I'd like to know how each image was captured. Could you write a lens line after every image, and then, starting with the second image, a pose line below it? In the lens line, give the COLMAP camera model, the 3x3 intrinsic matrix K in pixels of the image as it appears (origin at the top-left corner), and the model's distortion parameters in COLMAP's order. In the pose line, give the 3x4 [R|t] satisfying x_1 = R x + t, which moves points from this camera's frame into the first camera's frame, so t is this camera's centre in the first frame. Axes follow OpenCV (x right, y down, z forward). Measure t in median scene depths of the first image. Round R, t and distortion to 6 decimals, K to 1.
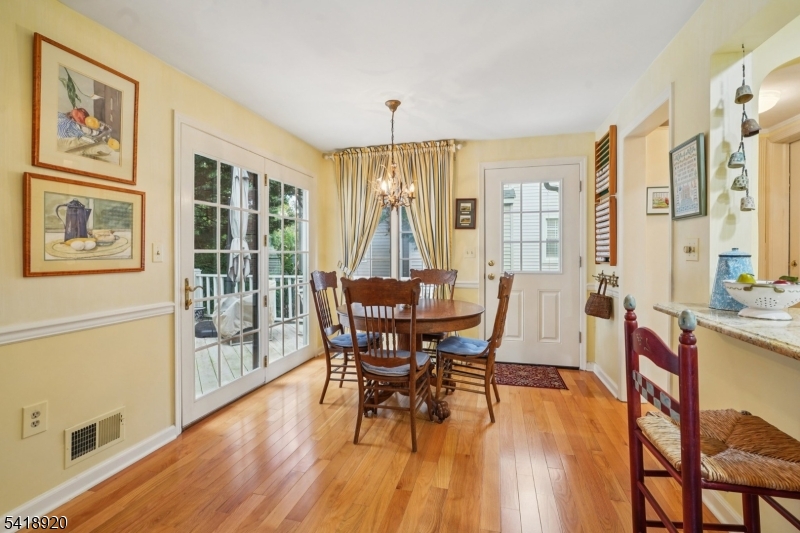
lens RADIAL K [[370.0, 0, 398.4], [0, 370.0, 260.9], [0, 0, 1]] dist [-0.004705, 0.000012]
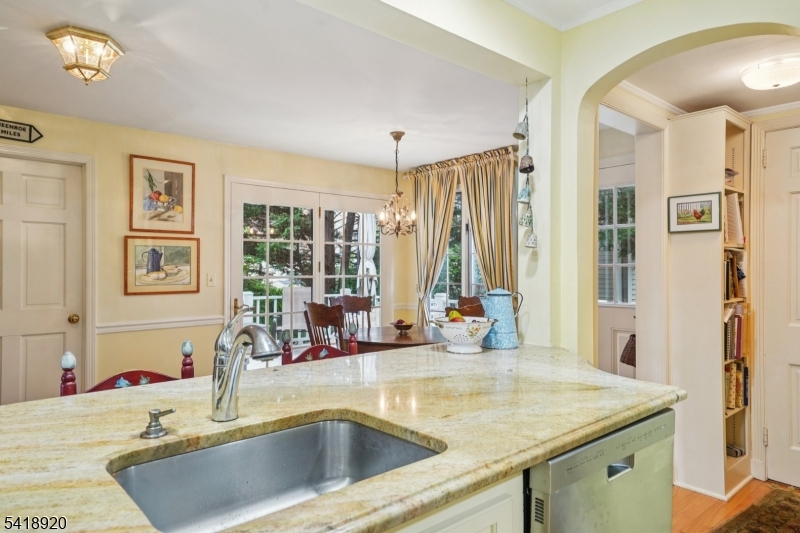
lens RADIAL K [[511.5, 0, 395.5], [0, 511.5, 270.6], [0, 0, 1]] dist [0.035224, 0.003026]
pose [[0.833005, 0.001612, -0.553263, 1.196415], [-0.008729, 0.999910, -0.010229, -0.050857], [0.553196, 0.013350, 0.832944, -0.280585]]
